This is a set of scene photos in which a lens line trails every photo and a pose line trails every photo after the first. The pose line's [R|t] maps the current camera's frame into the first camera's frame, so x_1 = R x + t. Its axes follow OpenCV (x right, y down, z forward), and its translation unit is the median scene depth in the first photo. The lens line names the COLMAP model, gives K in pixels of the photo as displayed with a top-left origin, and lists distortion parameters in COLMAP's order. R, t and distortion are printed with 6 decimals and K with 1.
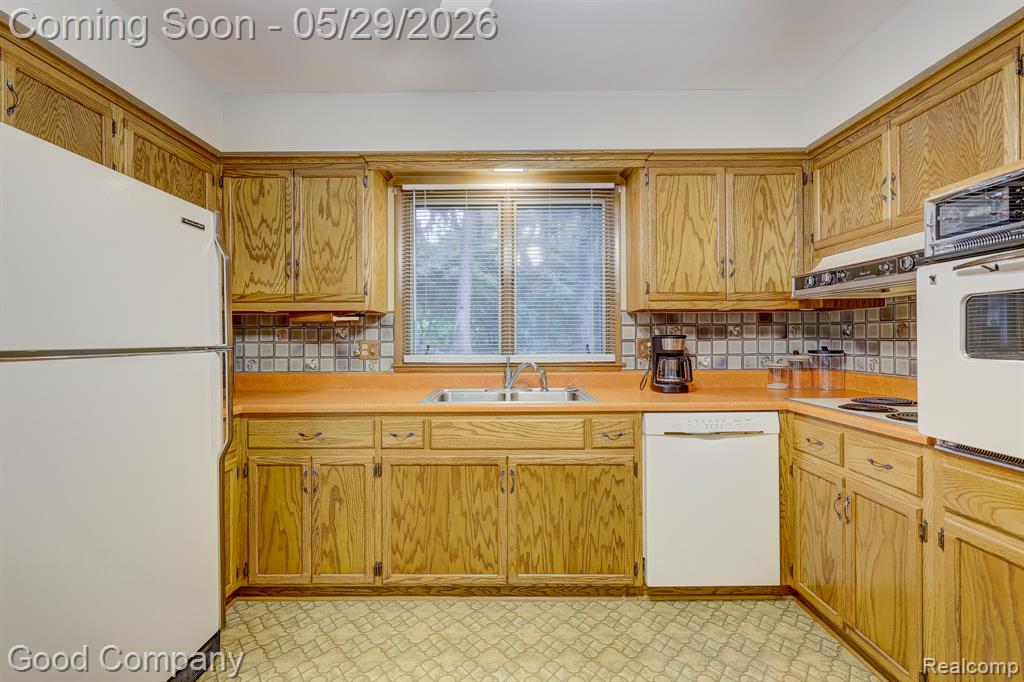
lens RADIAL K [[458.3, 0, 504.1], [0, 458.3, 339.6], [0, 0, 1]] dist [-0.004180, 0.000769]
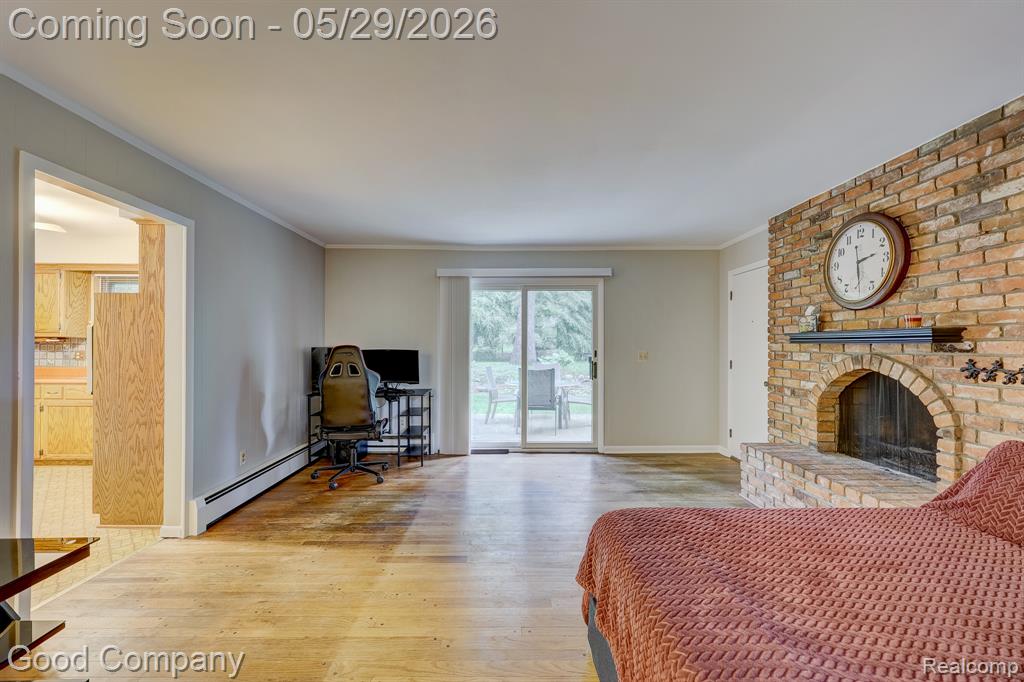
lens RADIAL K [[424.6, 0, 506.9], [0, 424.6, 345.2], [0, 0, 1]] dist [0.000223, -0.000688]
pose [[0.999772, 0.008720, 0.019505, 1.978133], [-0.008696, 0.999961, -0.001321, -0.046124], [-0.019516, 0.001151, 0.999809, -1.145467]]
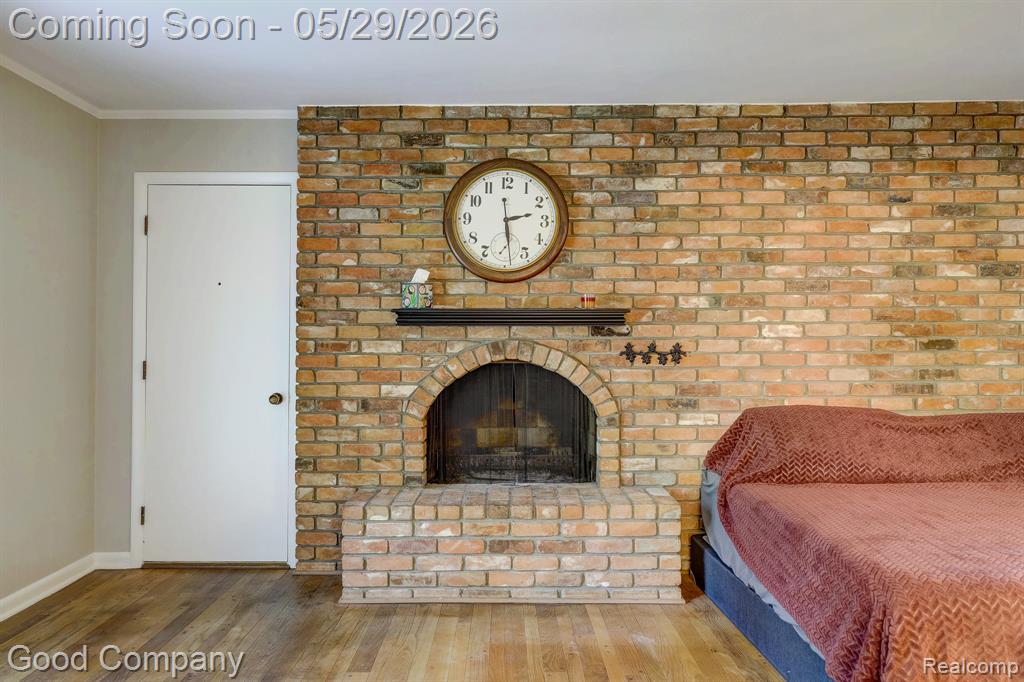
lens RADIAL K [[762.0, 0, 509.6], [0, 762.0, 338.6], [0, 0, 1]] dist [0.001762, -0.003020]
pose [[-0.015337, 0.025435, 0.999559, 1.262249], [0.001341, 0.999676, -0.025418, 0.015103], [-0.999881, 0.000951, -0.015366, 0.222895]]
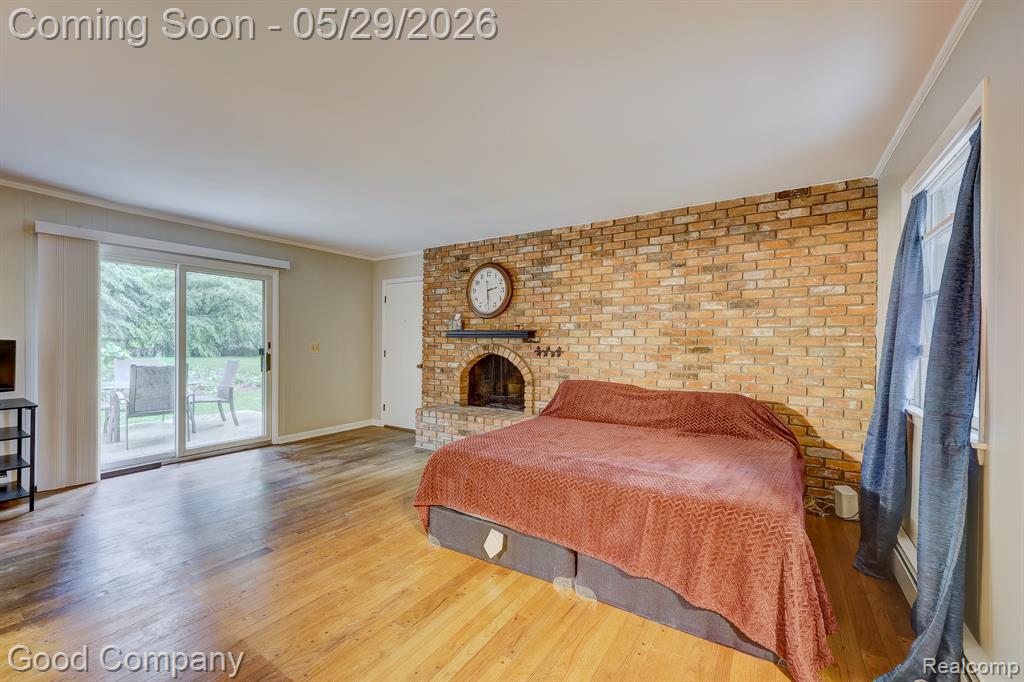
lens RADIAL K [[424.6, 0, 506.8], [0, 424.6, 341.5], [0, 0, 1]] dist [0.000223, -0.000688]
pose [[0.534972, 0.014452, 0.844746, 1.214703], [-0.014580, 0.999863, -0.007872, -0.027259], [-0.844744, -0.008105, 0.535110, -1.144543]]
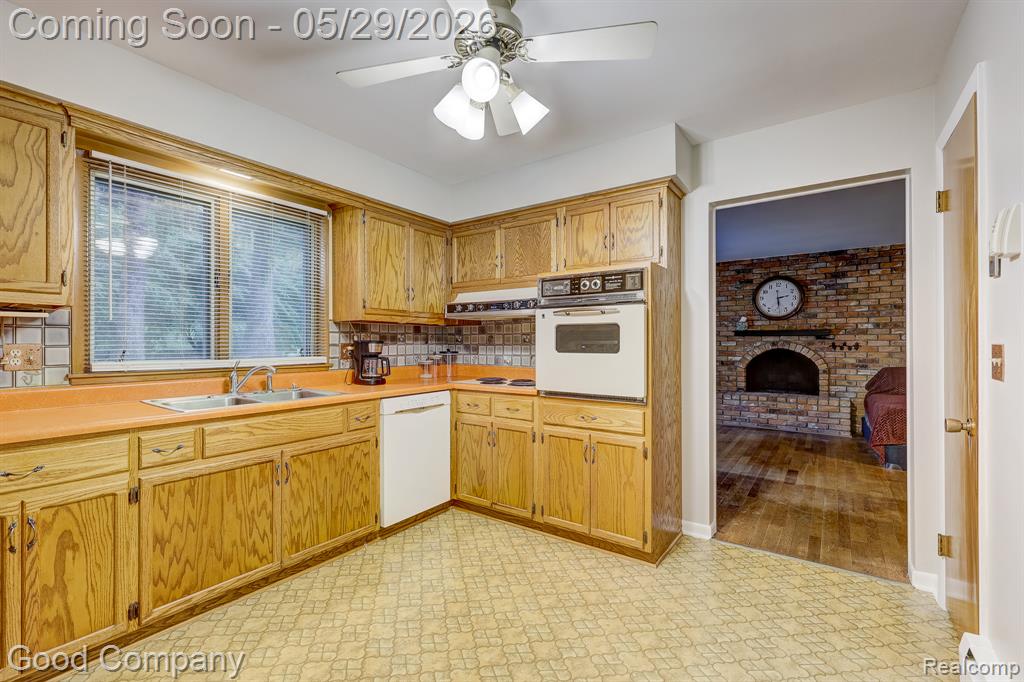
lens RADIAL K [[452.2, 0, 485.5], [0, 452.2, 344.5], [0, 0, 1]] dist [-0.014090, 0.002008]
pose [[0.595975, 0.002763, 0.802998, -0.554615], [-0.001514, 0.999996, -0.002318, 0.003776], [-0.803002, 0.000166, 0.595977, -0.026074]]
